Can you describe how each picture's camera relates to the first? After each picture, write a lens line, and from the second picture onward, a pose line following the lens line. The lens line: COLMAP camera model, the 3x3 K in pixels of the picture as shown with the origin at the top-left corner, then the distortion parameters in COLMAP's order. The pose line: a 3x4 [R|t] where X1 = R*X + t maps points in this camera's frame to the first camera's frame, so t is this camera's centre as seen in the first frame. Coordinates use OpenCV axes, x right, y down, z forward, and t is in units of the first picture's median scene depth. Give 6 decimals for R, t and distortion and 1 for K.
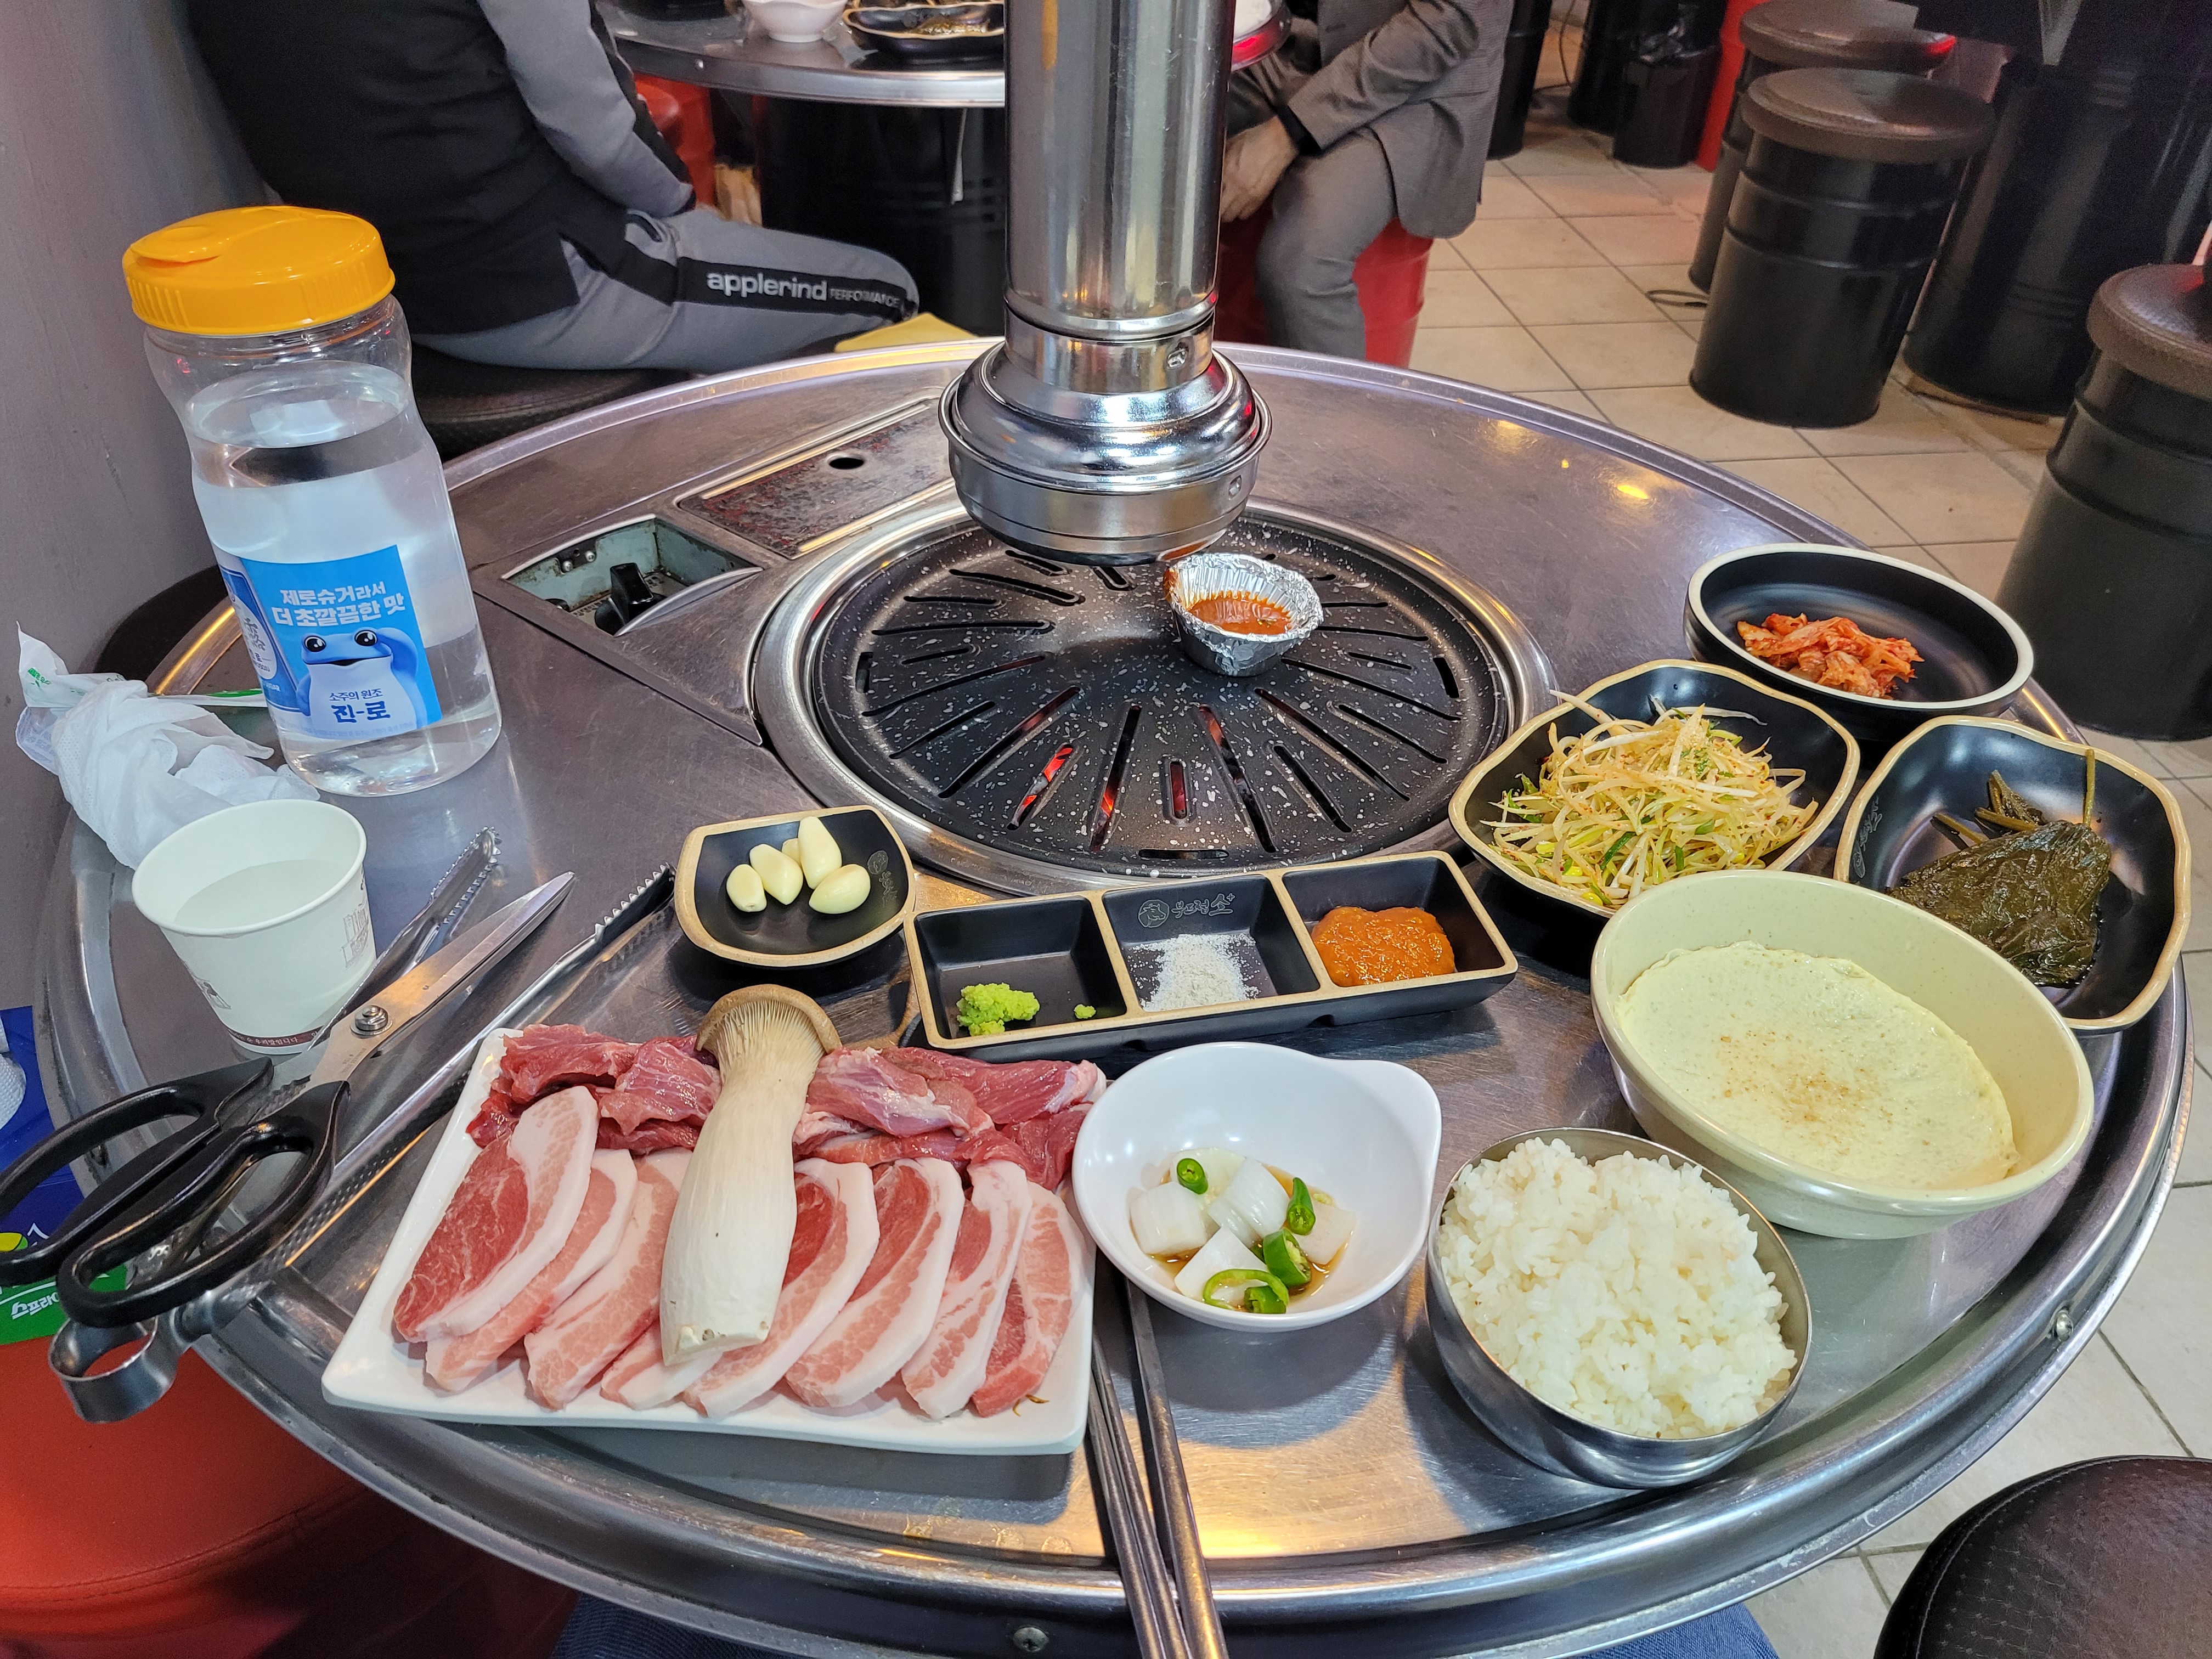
lens RADIAL K [[1572.4, 0, 1106.0], [0, 1572.4, 829.5], [0, 0, 1]] dist [0.005997, -0.005799]
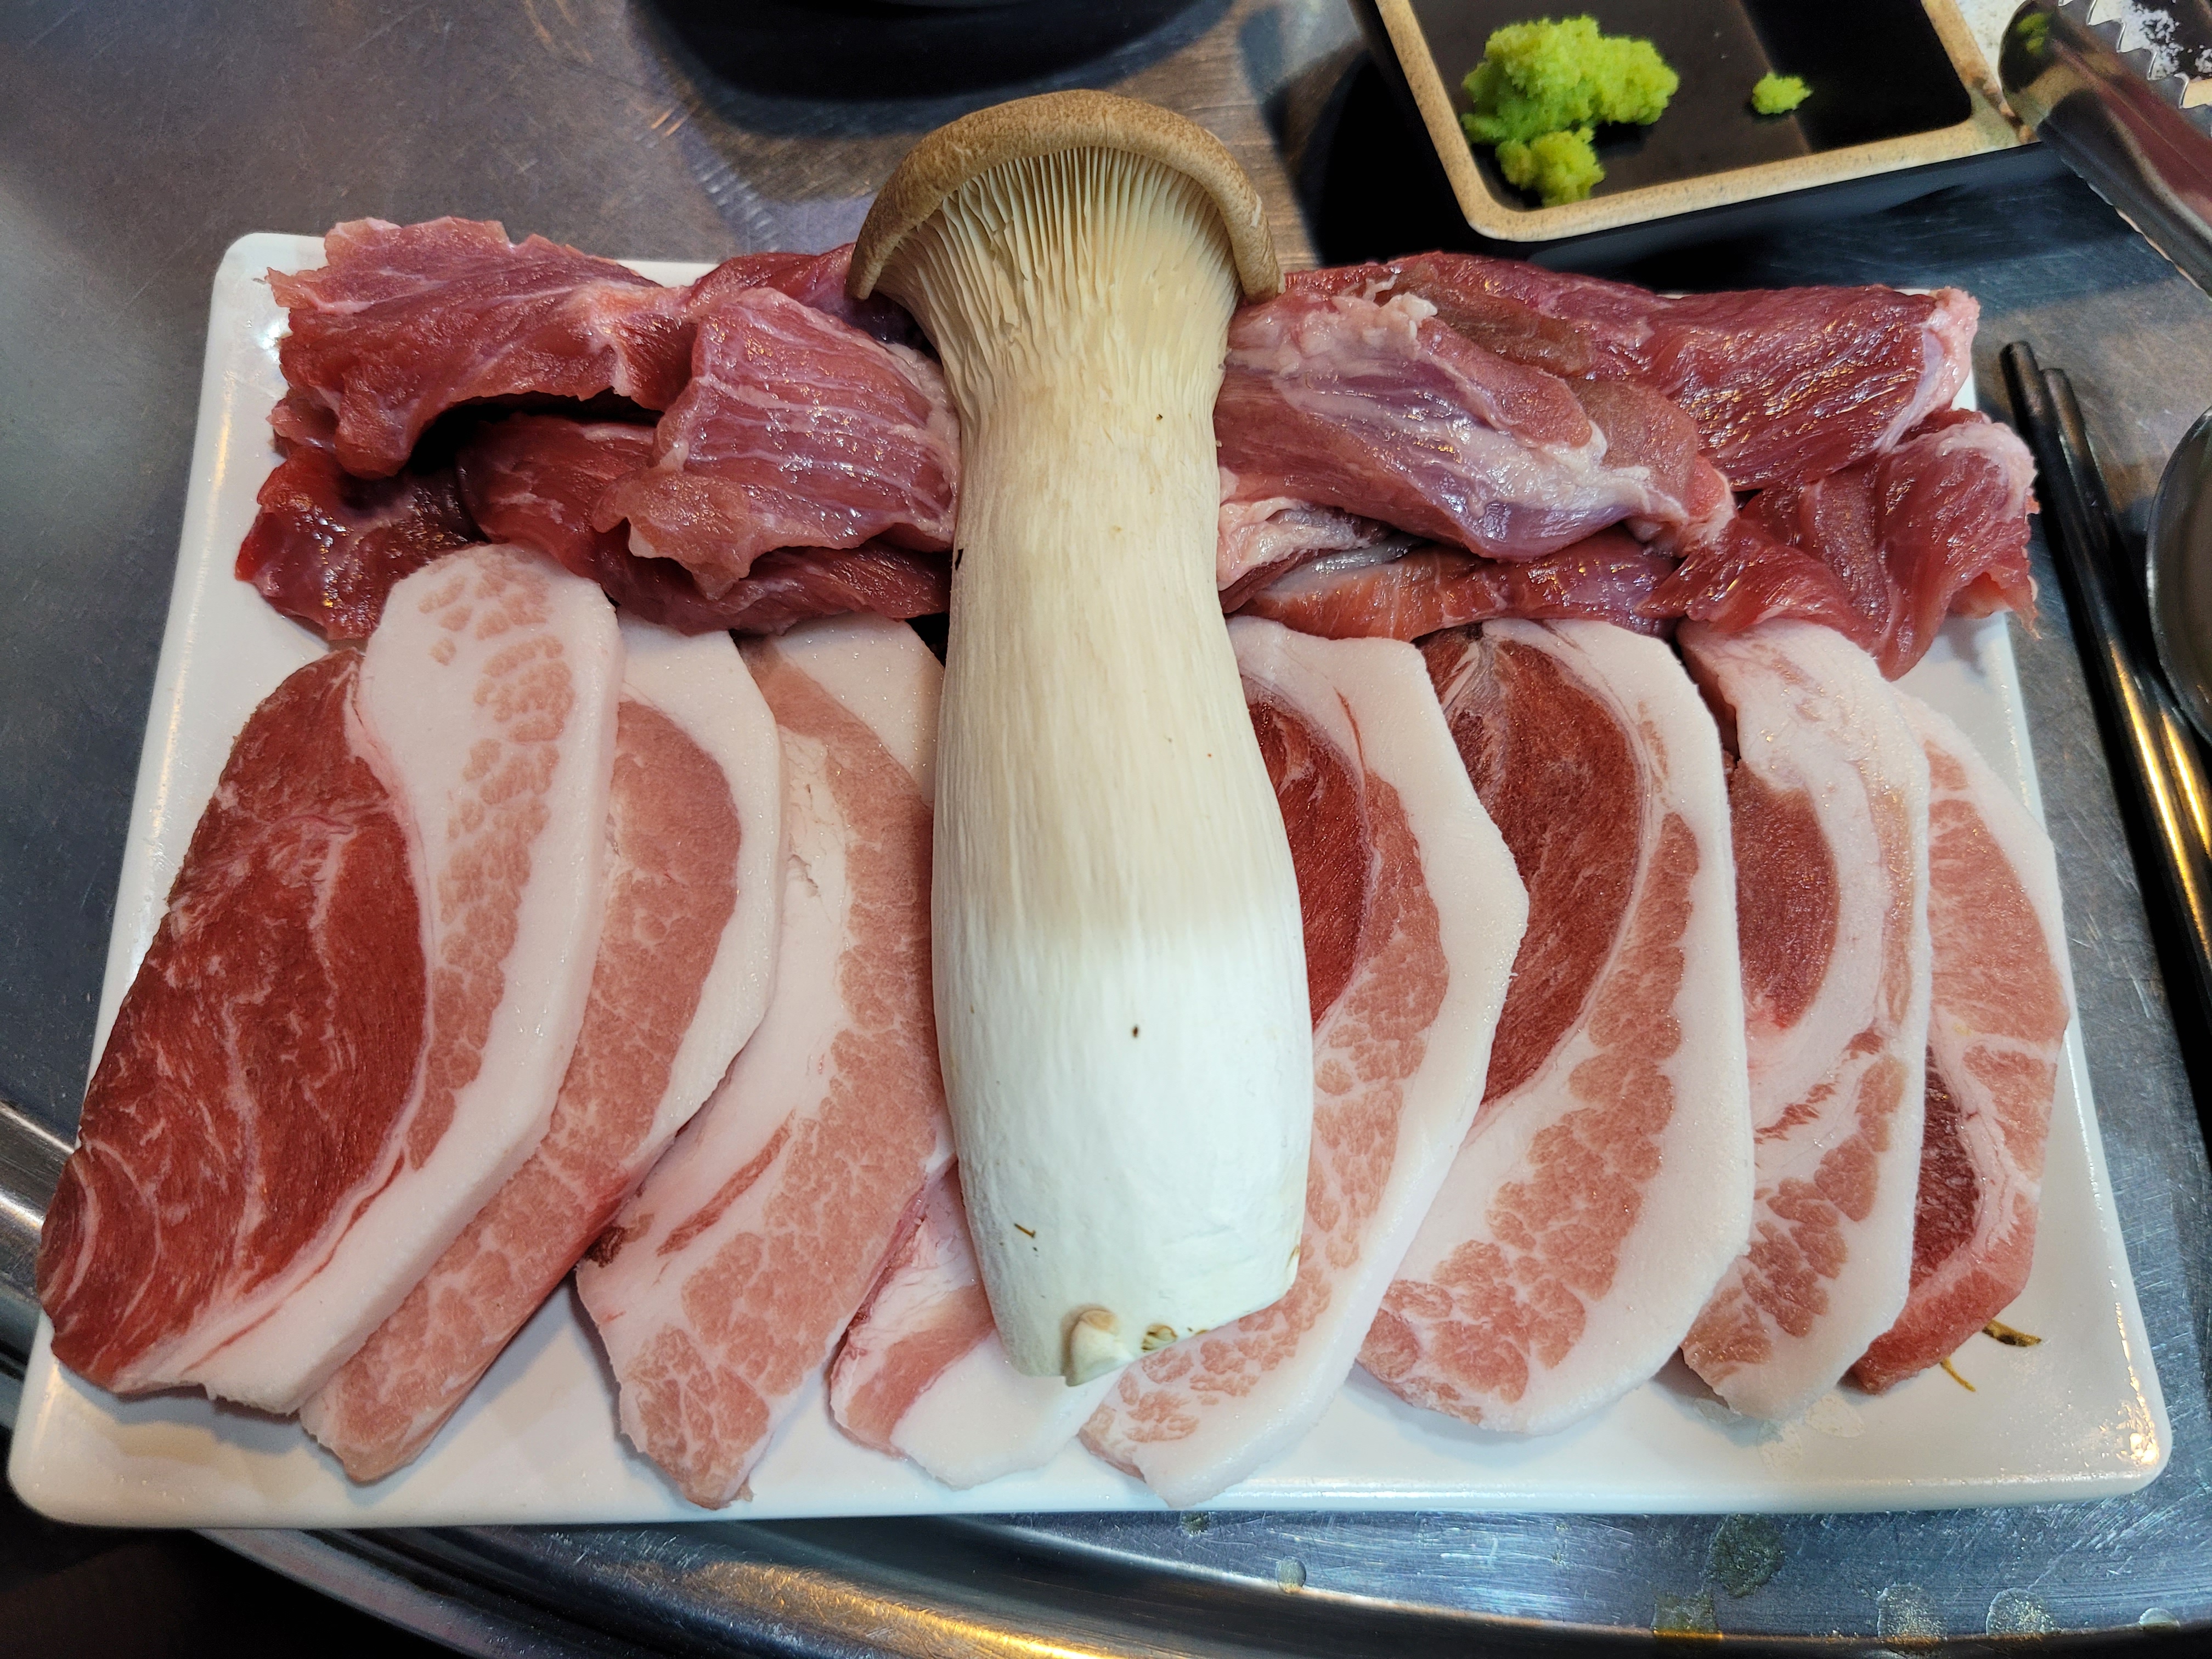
lens RADIAL K [[1678.3, 0, 1106.0], [0, 1678.3, 829.5], [0, 0, 1]] dist [-0.016453, -0.000748]
pose [[0.998775, -0.041759, 0.026536, -0.231328], [0.019440, 0.824403, 0.565669, 0.033579], [-0.045498, -0.564460, 0.824206, 0.667718]]
